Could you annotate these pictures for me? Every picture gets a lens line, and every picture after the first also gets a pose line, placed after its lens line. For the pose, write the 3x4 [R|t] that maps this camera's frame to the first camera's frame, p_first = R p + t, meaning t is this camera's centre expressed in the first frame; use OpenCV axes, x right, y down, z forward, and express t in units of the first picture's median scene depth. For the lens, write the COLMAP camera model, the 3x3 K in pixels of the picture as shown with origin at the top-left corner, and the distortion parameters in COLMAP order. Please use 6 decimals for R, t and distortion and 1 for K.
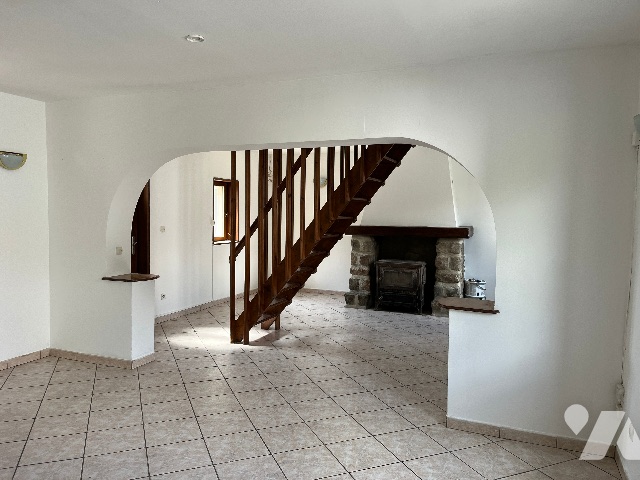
lens RADIAL K [[482.6, 0, 320.0], [0, 482.6, 240.0], [0, 0, 1]] dist [0.060227, -0.083302]
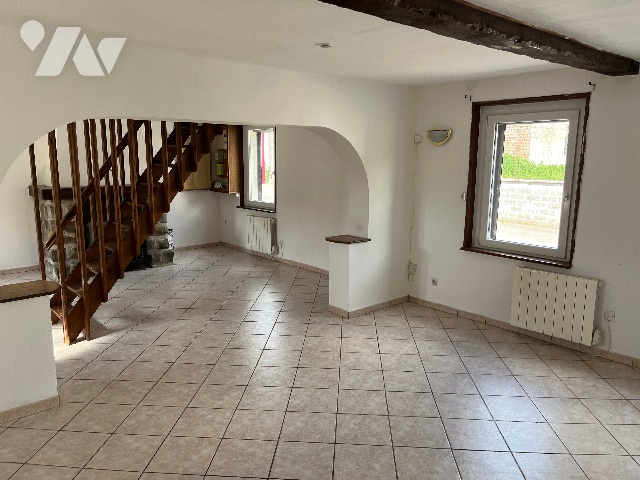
lens RADIAL K [[482.6, 0, 320.0], [0, 482.6, 240.0], [0, 0, 1]] dist [0.060227, -0.083302]
pose [[0.460951, -0.180676, 0.868838, -0.957122], [0.061070, 0.983192, 0.172056, -0.122686], [-0.885322, -0.026249, 0.464238, 0.315076]]
